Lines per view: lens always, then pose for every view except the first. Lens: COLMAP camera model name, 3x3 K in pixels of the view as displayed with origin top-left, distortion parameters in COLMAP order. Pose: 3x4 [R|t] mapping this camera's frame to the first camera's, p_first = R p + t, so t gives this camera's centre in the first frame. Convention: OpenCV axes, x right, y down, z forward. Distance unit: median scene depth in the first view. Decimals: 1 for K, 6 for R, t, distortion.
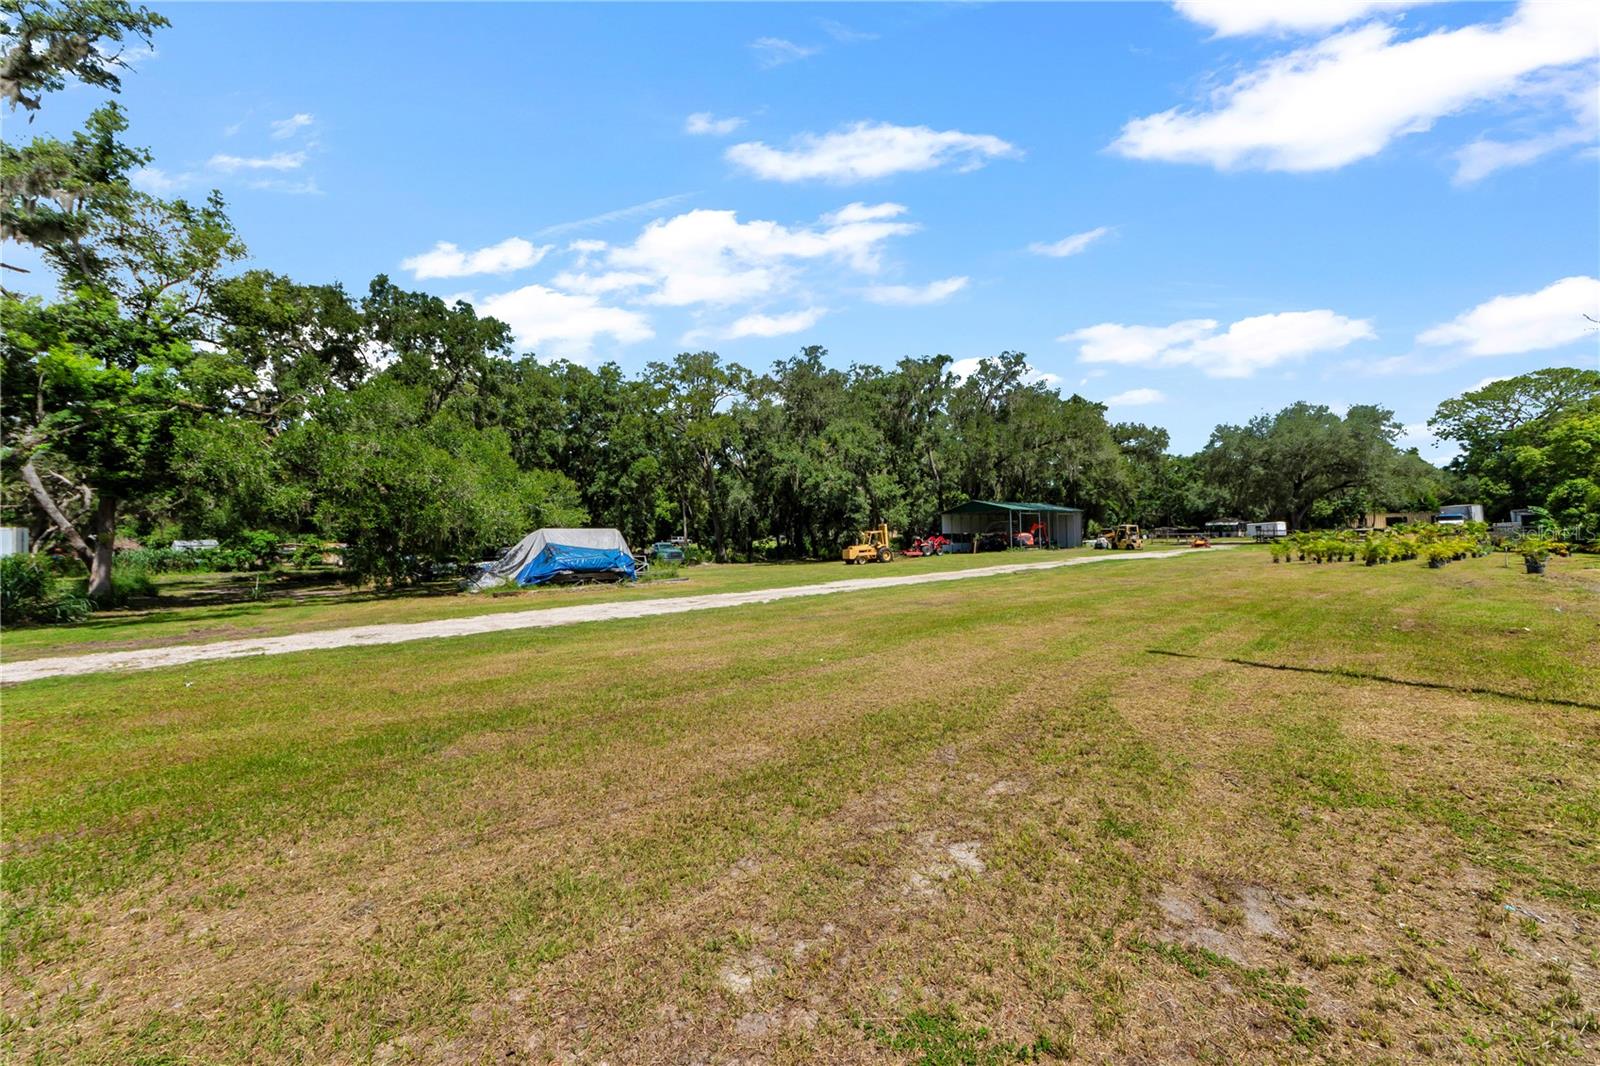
lens RADIAL K [[569.2, 0, 797.7], [0, 569.2, 536.4], [0, 0, 1]] dist [0.001525, 0.000278]
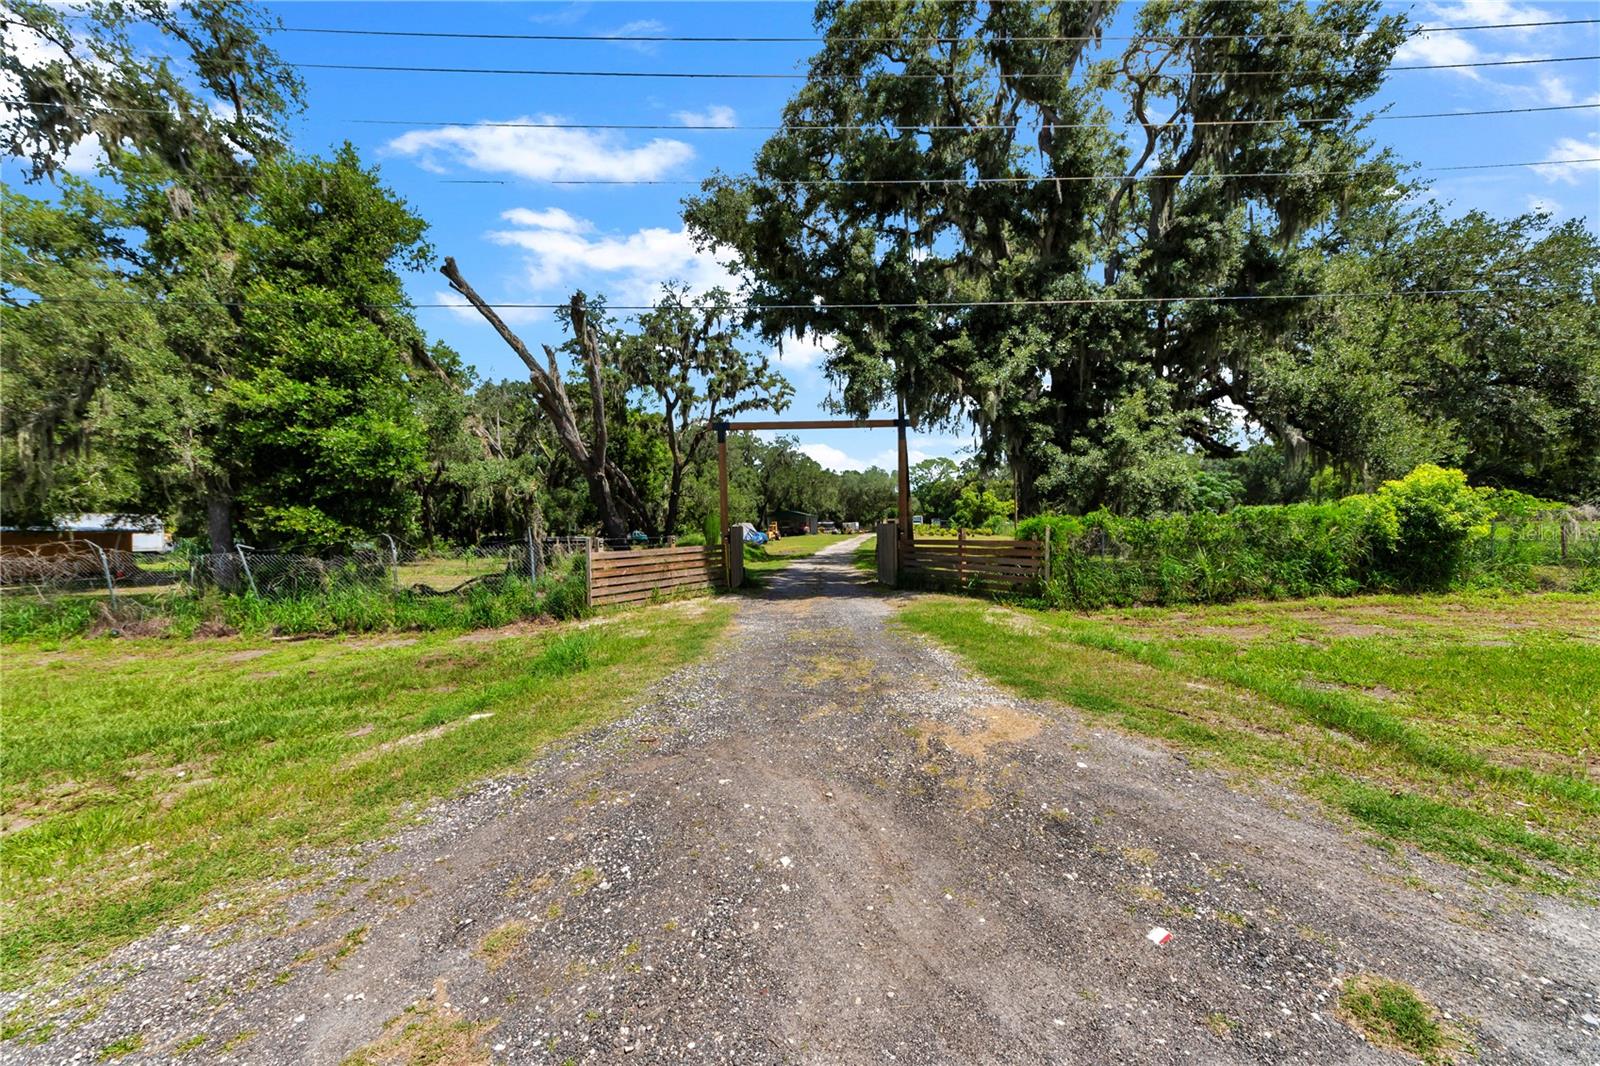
lens RADIAL K [[569.2, 0, 795.7], [0, 569.2, 533.2], [0, 0, 1]] dist [0.001525, 0.000278]
pose [[0.749877, -0.001278, 0.661576, -0.707959], [0.000795, 0.999999, 0.001031, 0.011158], [-0.661577, -0.000247, 0.749877, -0.367569]]
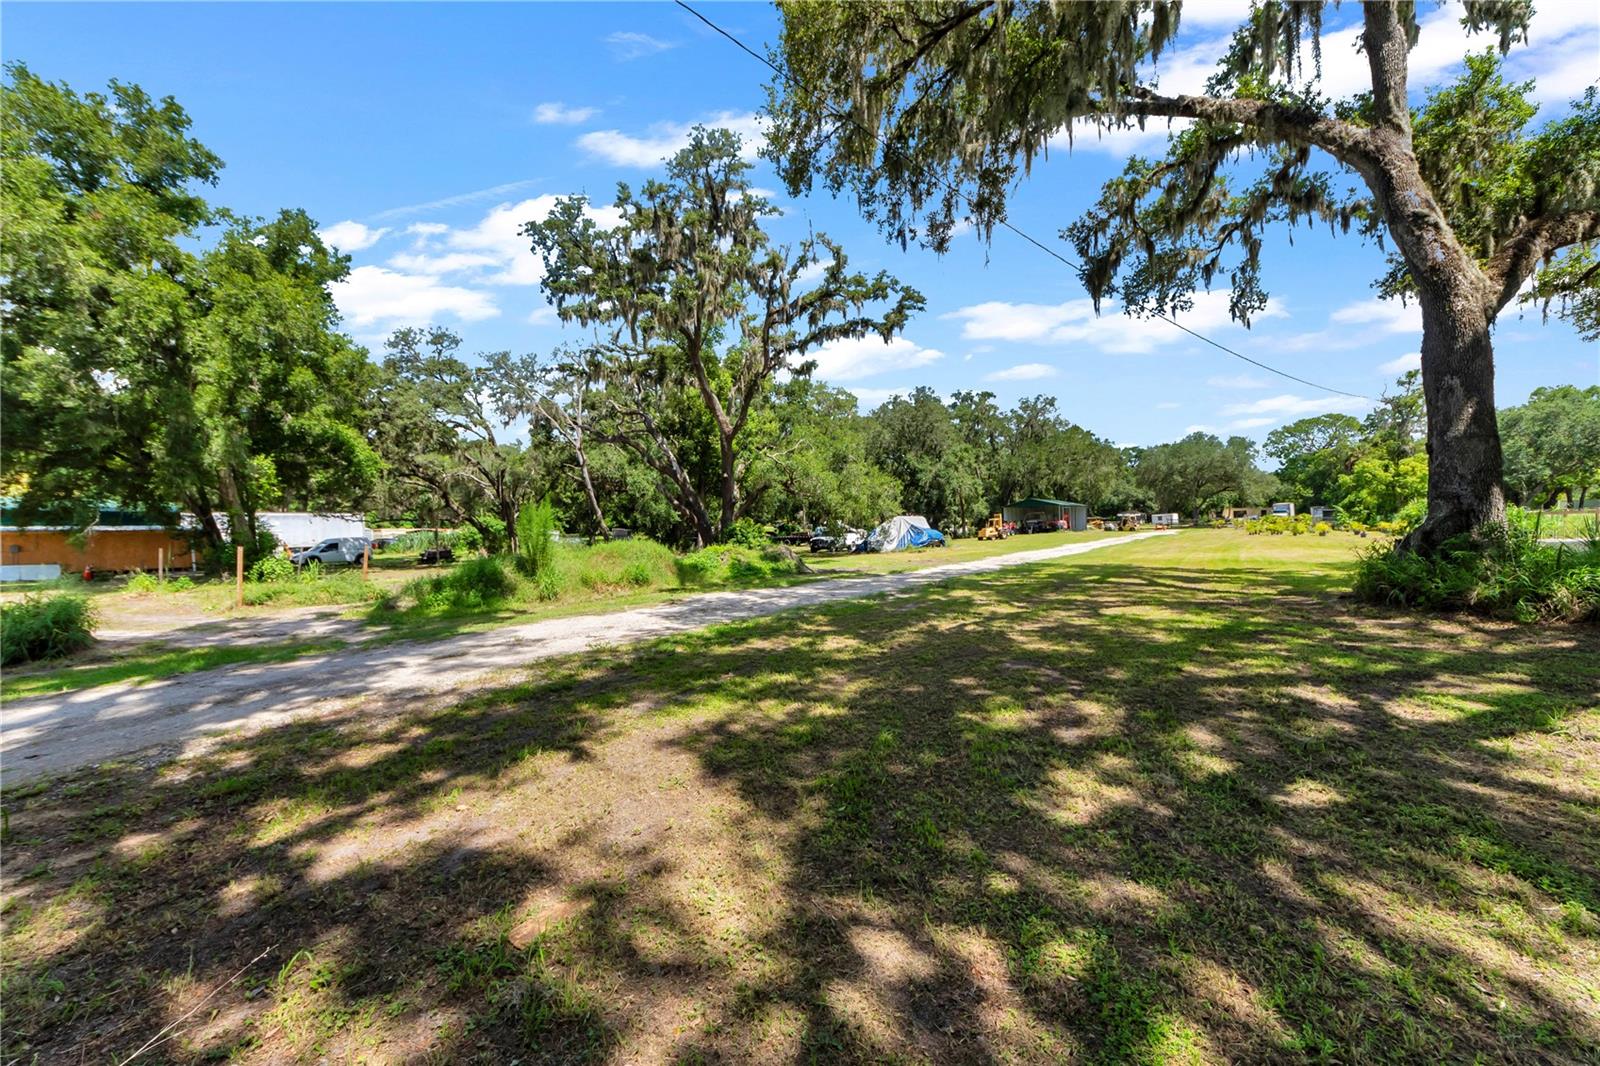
lens RADIAL K [[569.2, 0, 804.2], [0, 569.2, 526.3], [0, 0, 1]] dist [0.001525, 0.000278]
pose [[0.980536, 0.000895, 0.196335, -0.394215], [-0.001222, 0.999998, 0.001544, 0.005579], [-0.196333, -0.001754, 0.980536, -0.234722]]
